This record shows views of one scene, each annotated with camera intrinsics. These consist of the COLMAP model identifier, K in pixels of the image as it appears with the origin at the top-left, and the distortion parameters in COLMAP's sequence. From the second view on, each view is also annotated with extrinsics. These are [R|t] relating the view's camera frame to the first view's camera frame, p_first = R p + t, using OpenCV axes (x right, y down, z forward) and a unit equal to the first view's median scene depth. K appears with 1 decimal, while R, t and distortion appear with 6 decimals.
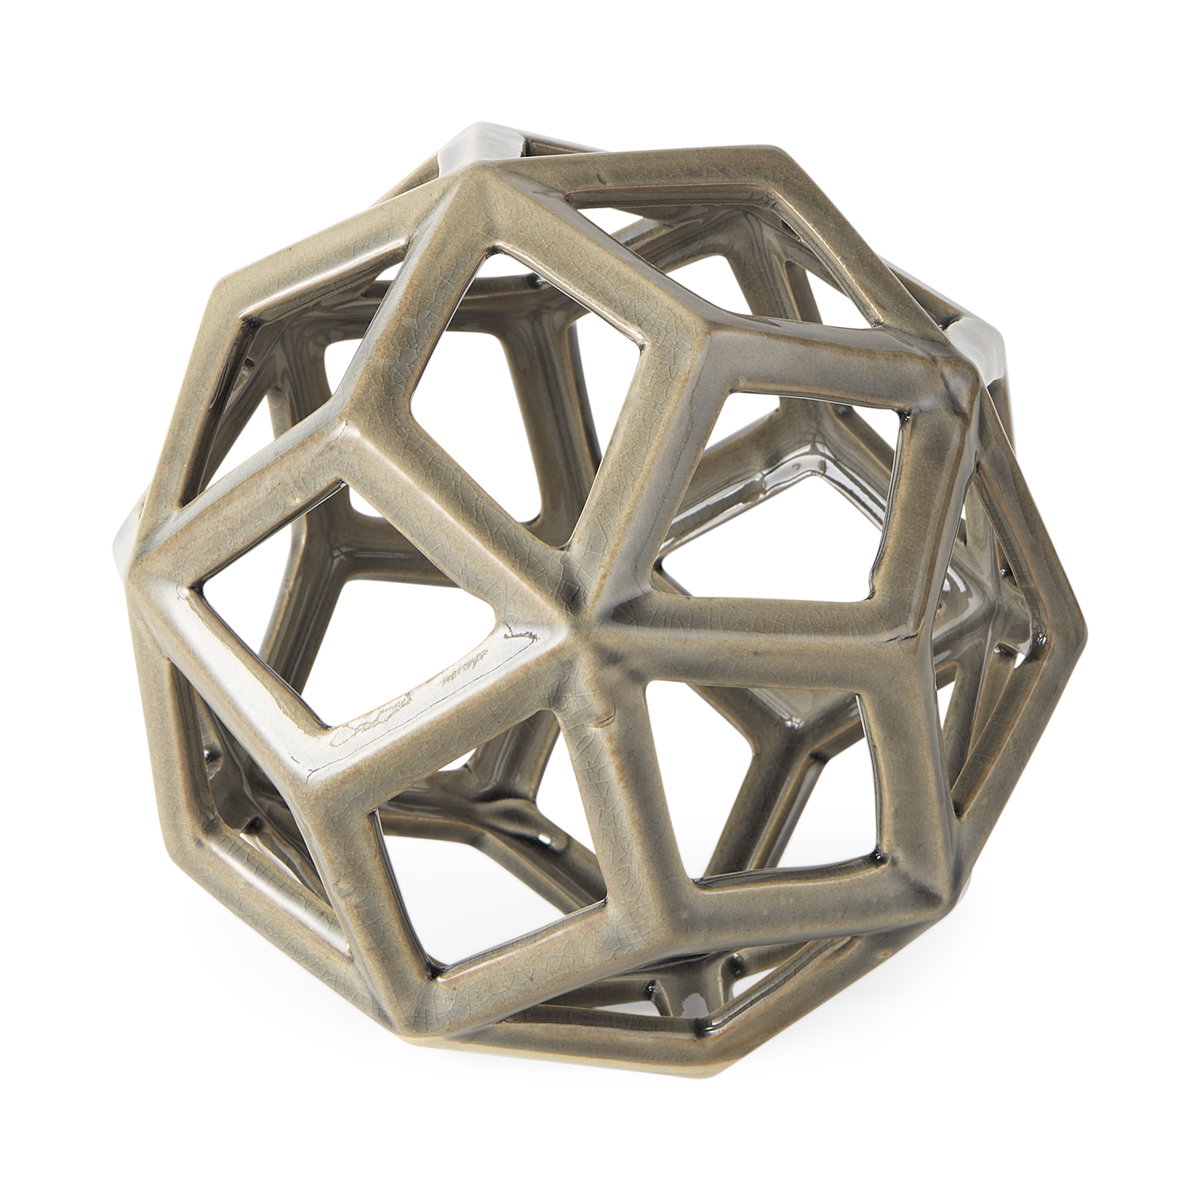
lens RADIAL K [[5530.7, 0, 601.2], [0, 5530.7, 597.4], [0, 0, 1]] dist [0.424165, 0.000000]
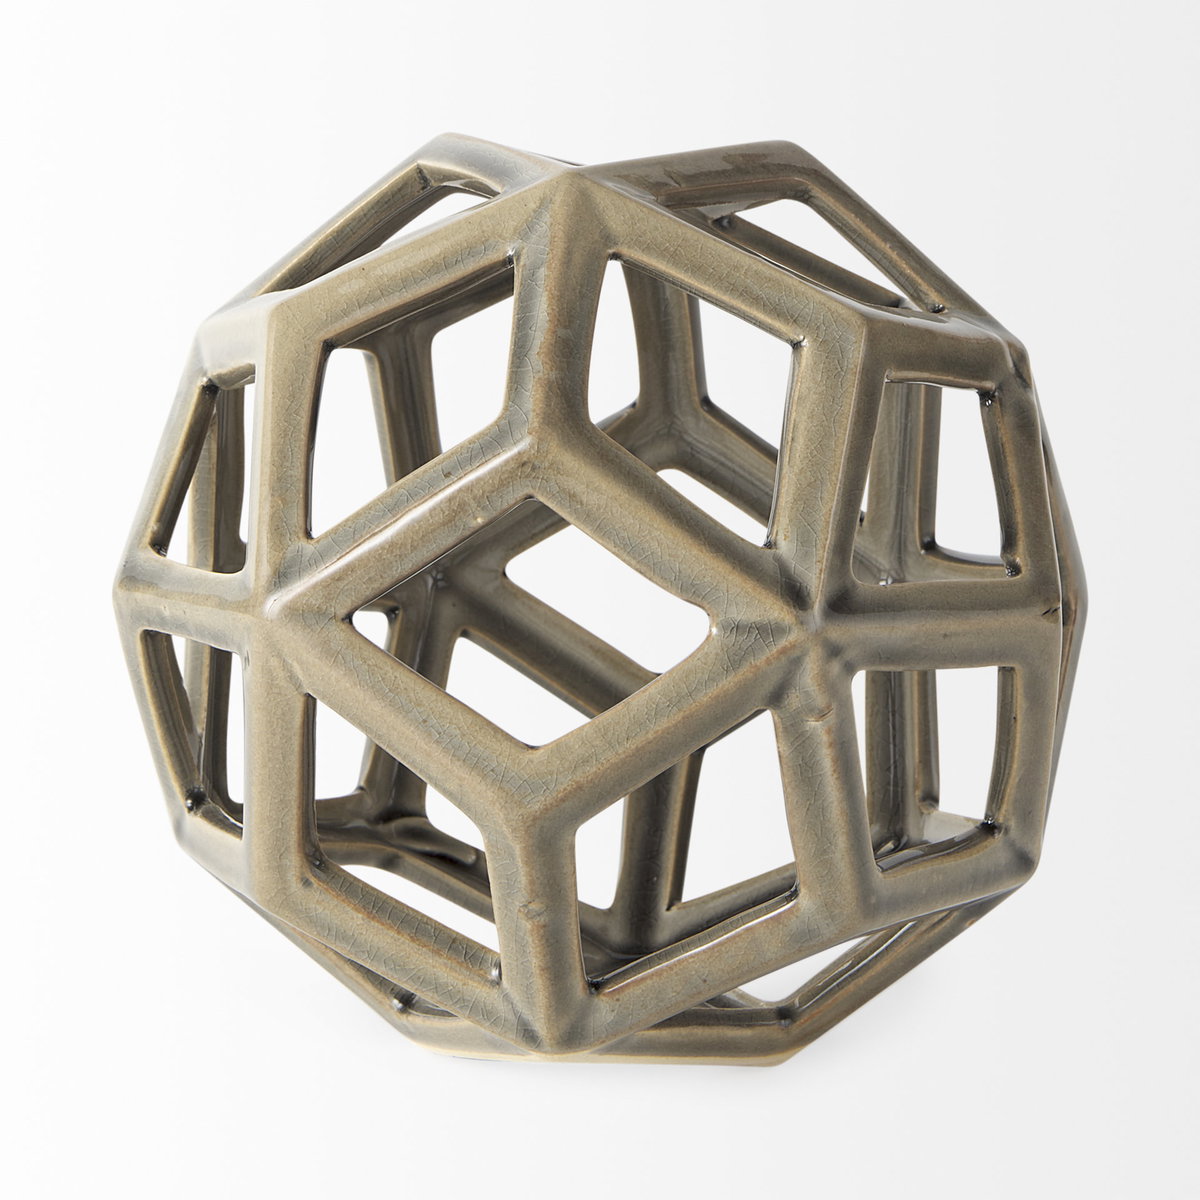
lens RADIAL K [[5530.7, 0, 599.3], [0, 5530.7, 596.9], [0, 0, 1]] dist [0.424165, 0.000000]
pose [[0.915772, -0.078972, 0.393859, -0.420233], [0.079643, 0.996716, 0.014670, -0.016536], [-0.393724, 0.017934, 0.919054, 0.086492]]
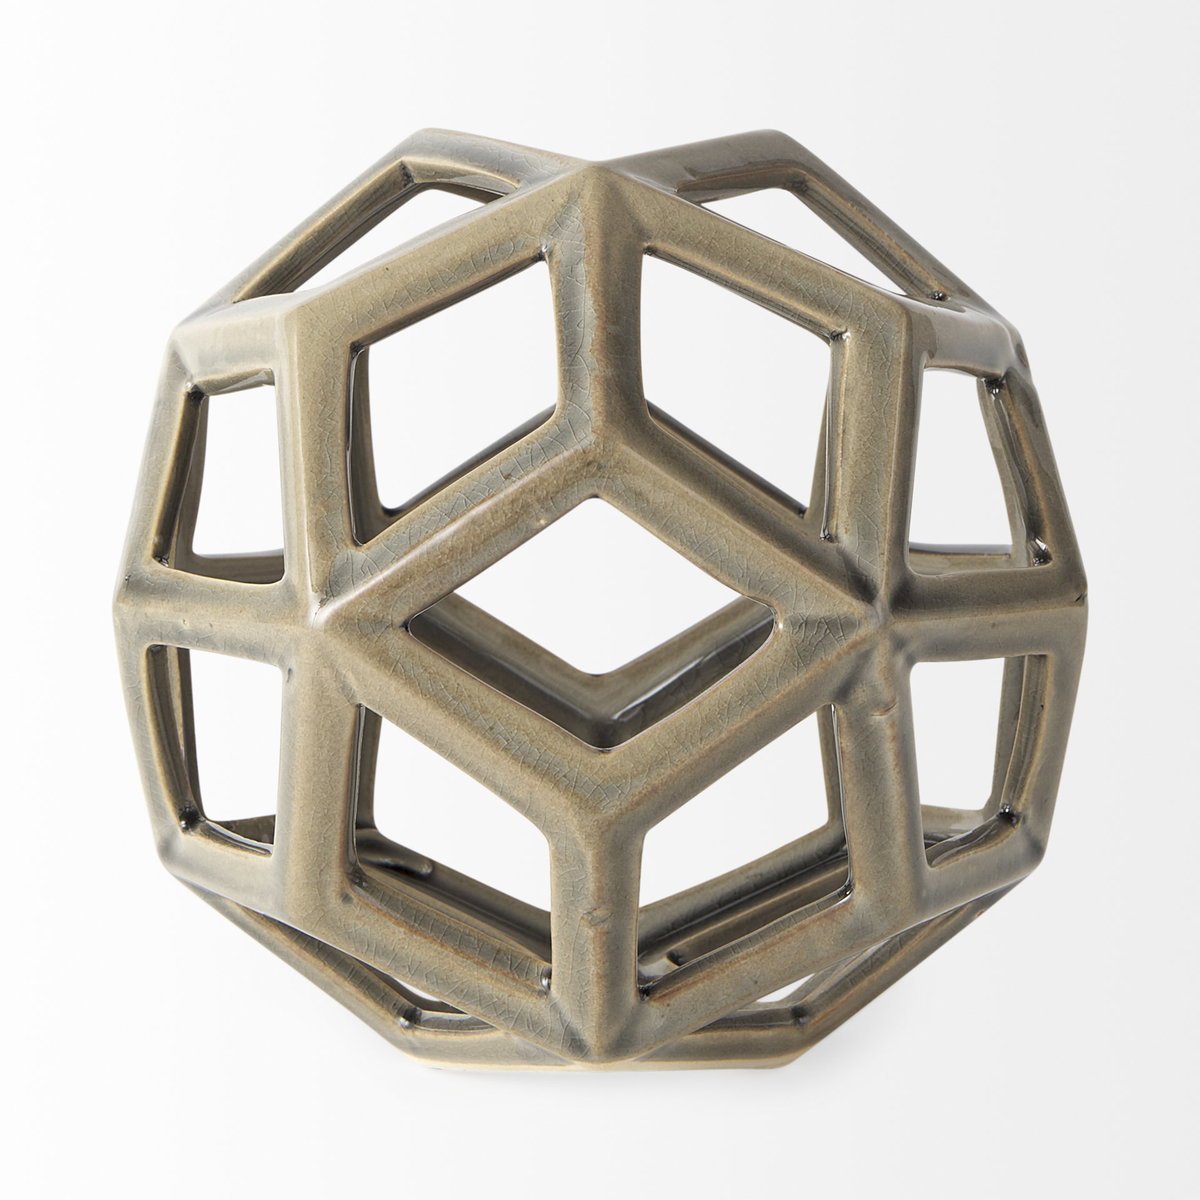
lens RADIAL K [[5530.7, 0, 605.8], [0, 5530.7, 607.2], [0, 0, 1]] dist [0.424165, 0.000000]
pose [[0.842346, -0.106207, 0.528369, -0.552198], [0.106115, 0.993883, 0.030607, -0.030824], [-0.528387, 0.030286, 0.848463, 0.173949]]
